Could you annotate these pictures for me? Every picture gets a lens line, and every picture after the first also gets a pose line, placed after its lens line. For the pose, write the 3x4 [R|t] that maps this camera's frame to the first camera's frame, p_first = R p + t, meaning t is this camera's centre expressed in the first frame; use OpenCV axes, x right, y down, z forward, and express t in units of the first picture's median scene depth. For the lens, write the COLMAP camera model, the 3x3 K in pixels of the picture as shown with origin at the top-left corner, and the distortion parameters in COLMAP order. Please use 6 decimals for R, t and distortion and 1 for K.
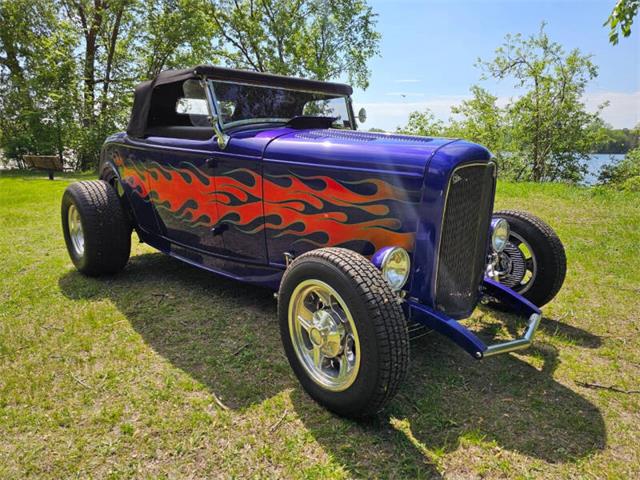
lens RADIAL K [[429.6, 0, 315.1], [0, 429.6, 244.7], [0, 0, 1]] dist [0.022866, -0.020564]
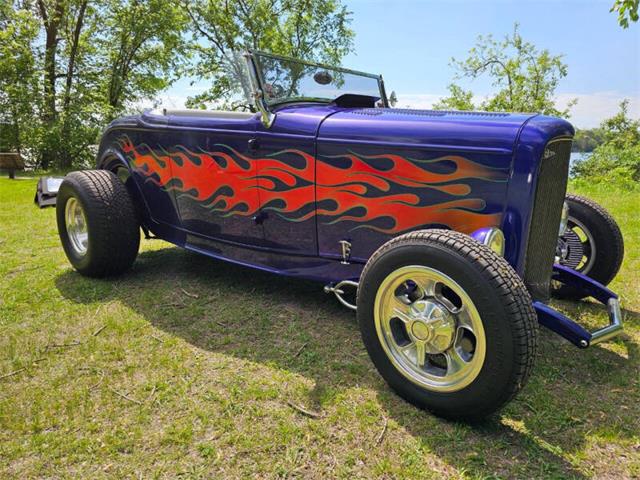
lens RADIAL K [[429.6, 0, 323.1], [0, 429.6, 235.9], [0, 0, 1]] dist [0.022866, -0.020564]
pose [[0.995432, -0.020632, 0.093220, -0.166251], [0.022452, 0.999576, -0.018524, 0.020035], [-0.092799, 0.020532, 0.995473, 0.084534]]
